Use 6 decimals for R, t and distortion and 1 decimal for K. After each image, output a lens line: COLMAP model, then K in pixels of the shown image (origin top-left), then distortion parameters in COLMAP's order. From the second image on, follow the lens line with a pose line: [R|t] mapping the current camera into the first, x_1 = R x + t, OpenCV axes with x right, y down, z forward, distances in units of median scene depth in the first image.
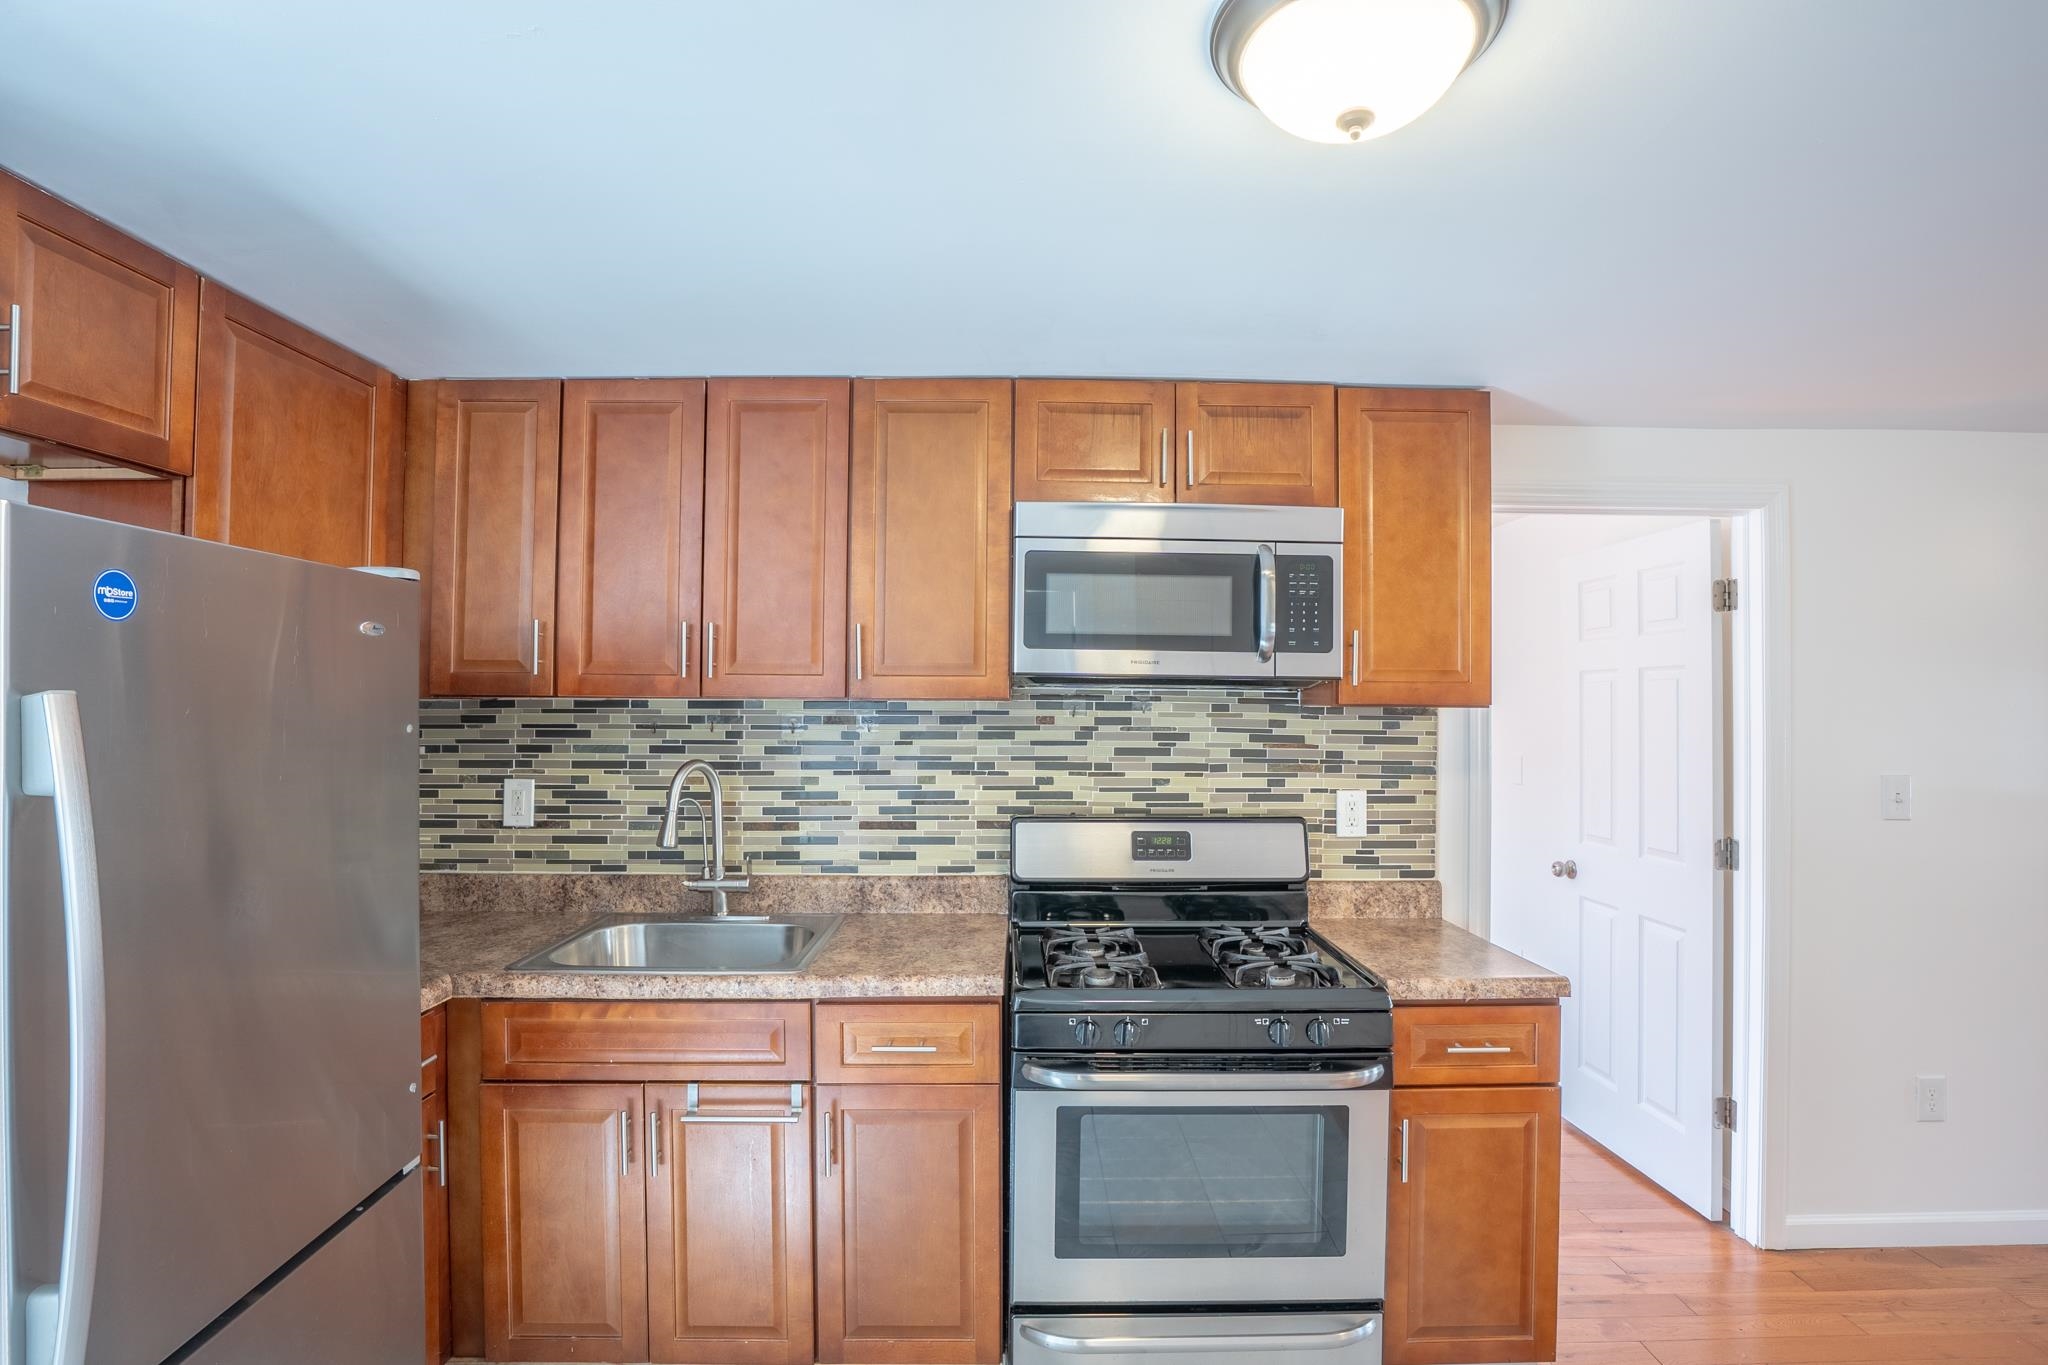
lens RADIAL K [[1003.8, 0, 1024.0], [0, 1003.8, 682.5], [0, 0, 1]] dist [-0.061104, 0.021053]
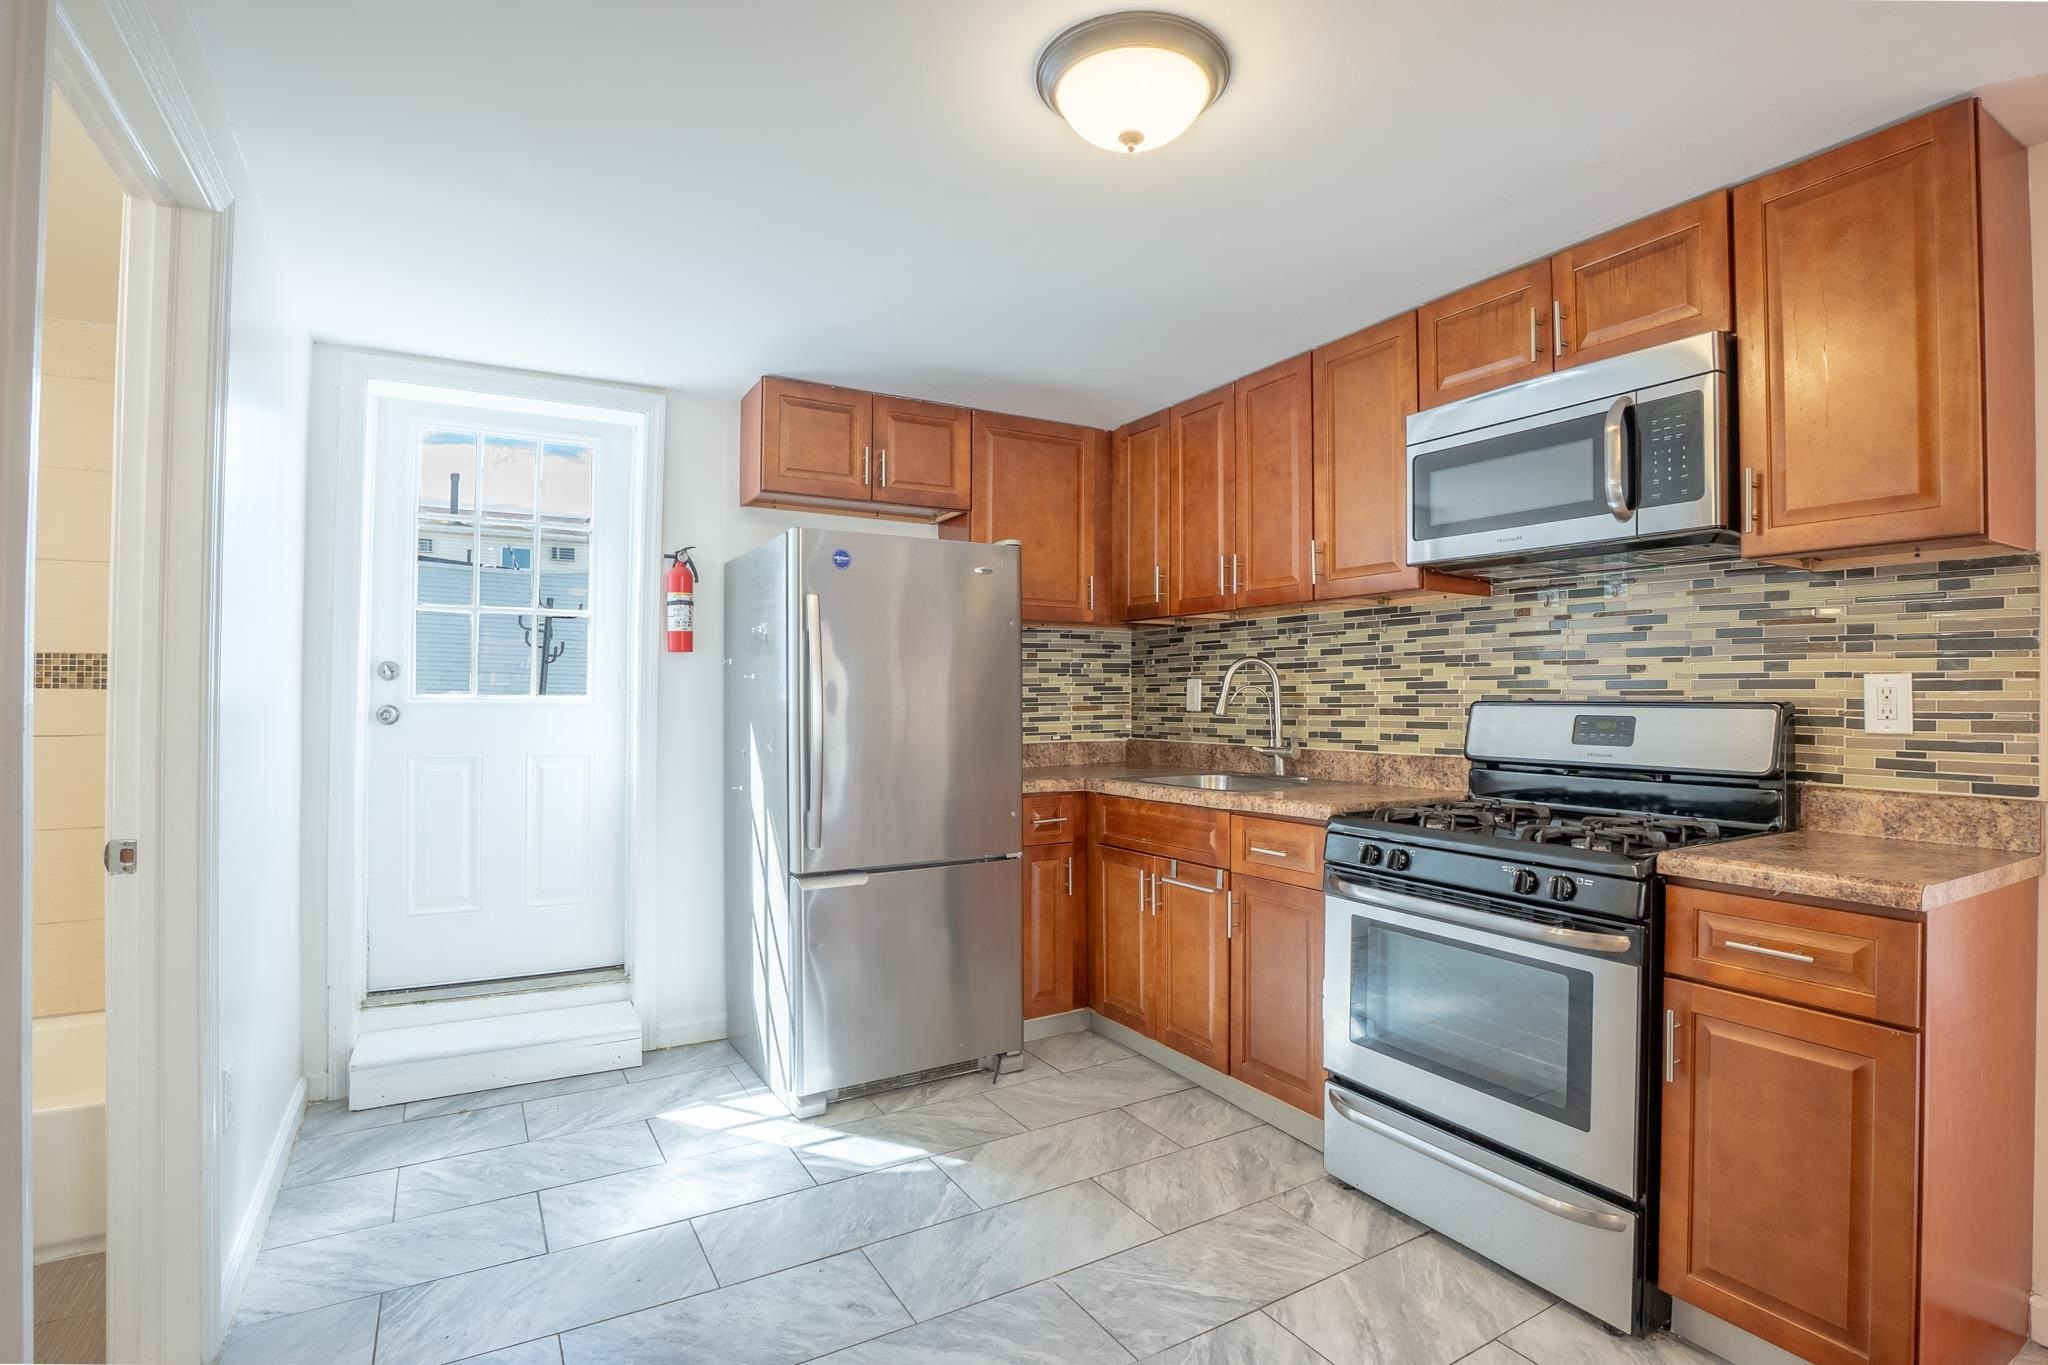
lens RADIAL K [[985.8, 0, 1024.0], [0, 985.8, 682.5], [0, 0, 1]] dist [-0.029773, 0.001217]
pose [[0.491500, -0.014878, -0.870751, 0.649617], [0.016872, 0.999829, -0.007560, 0.109554], [0.870714, -0.010976, 0.491667, 0.051798]]
